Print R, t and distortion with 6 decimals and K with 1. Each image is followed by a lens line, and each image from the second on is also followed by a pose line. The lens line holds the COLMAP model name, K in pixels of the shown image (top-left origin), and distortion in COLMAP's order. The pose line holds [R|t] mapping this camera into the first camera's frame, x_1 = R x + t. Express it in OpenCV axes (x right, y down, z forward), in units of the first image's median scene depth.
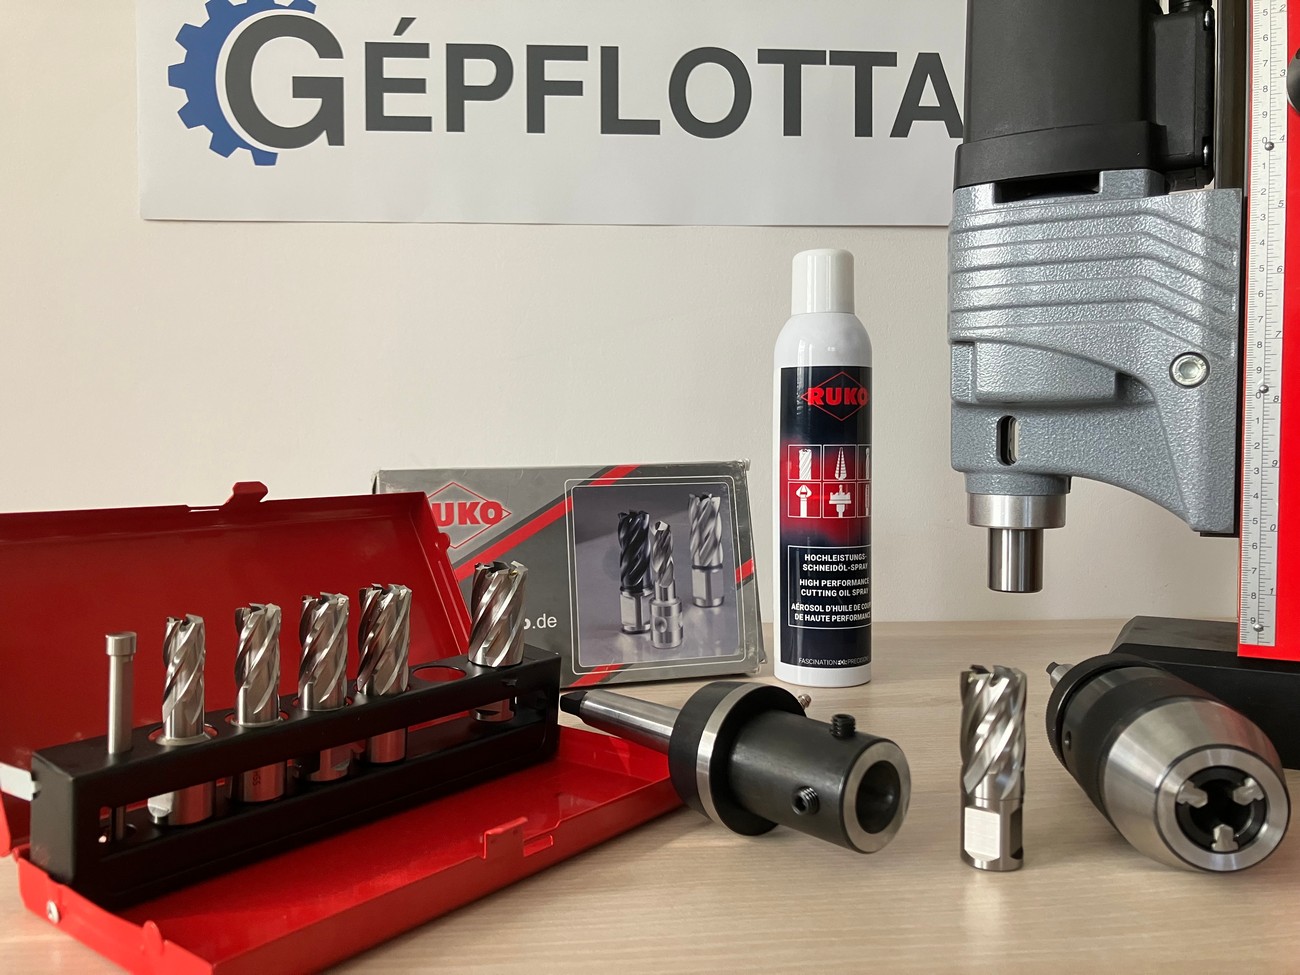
lens RADIAL K [[1067.6, 0, 645.9], [0, 1067.6, 480.8], [0, 0, 1]] dist [0.107154, -0.159648]
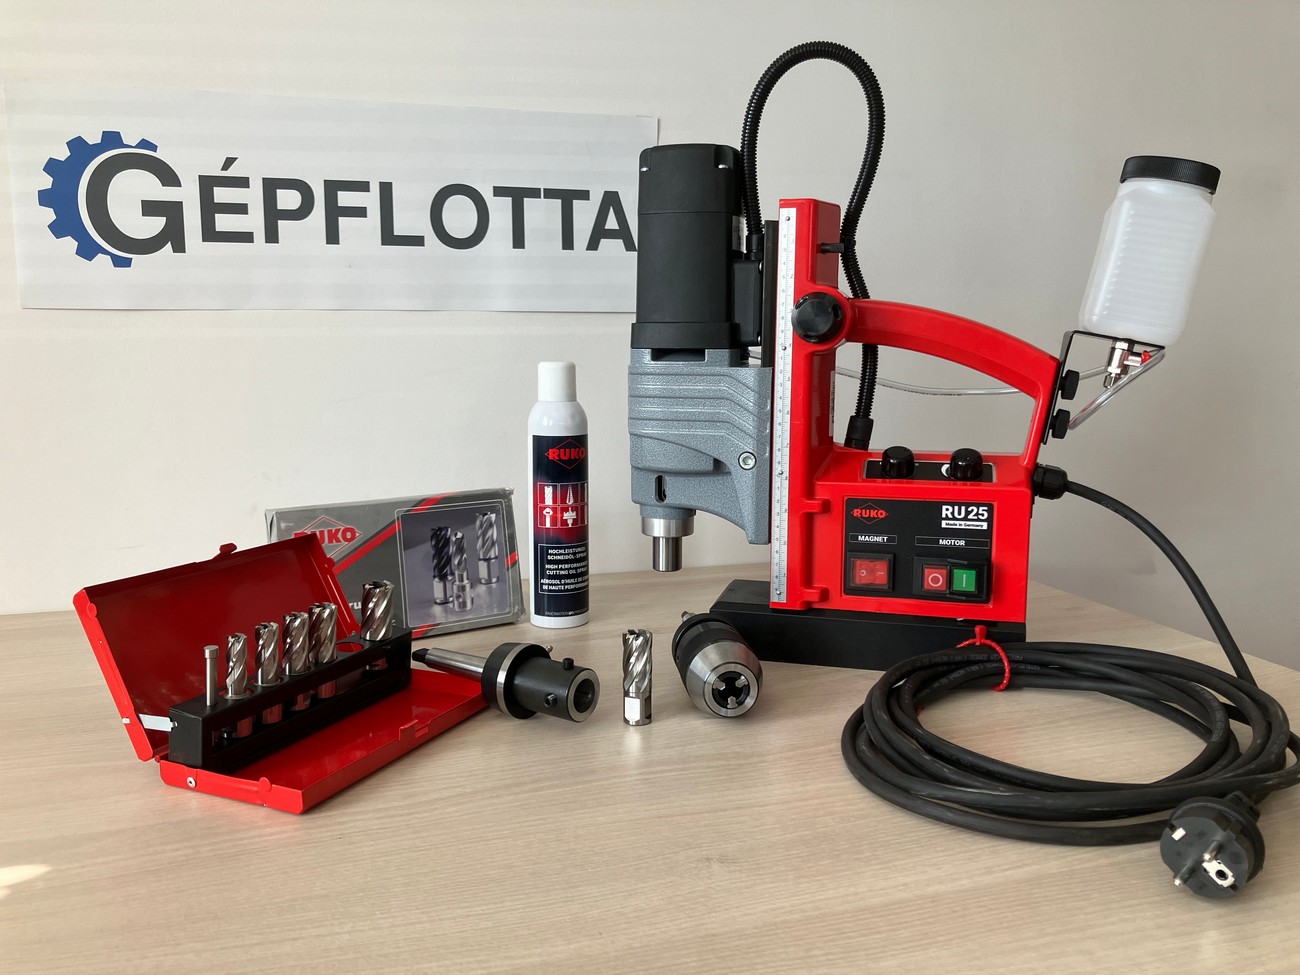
lens RADIAL K [[1067.6, 0, 645.9], [0, 1067.6, 480.8], [0, 0, 1]] dist [0.107154, -0.159648]
pose [[0.971332, -0.026903, 0.236199, -0.092437], [0.003784, 0.995200, 0.097792, -0.201042], [-0.237696, -0.094094, 0.966771, -0.617983]]
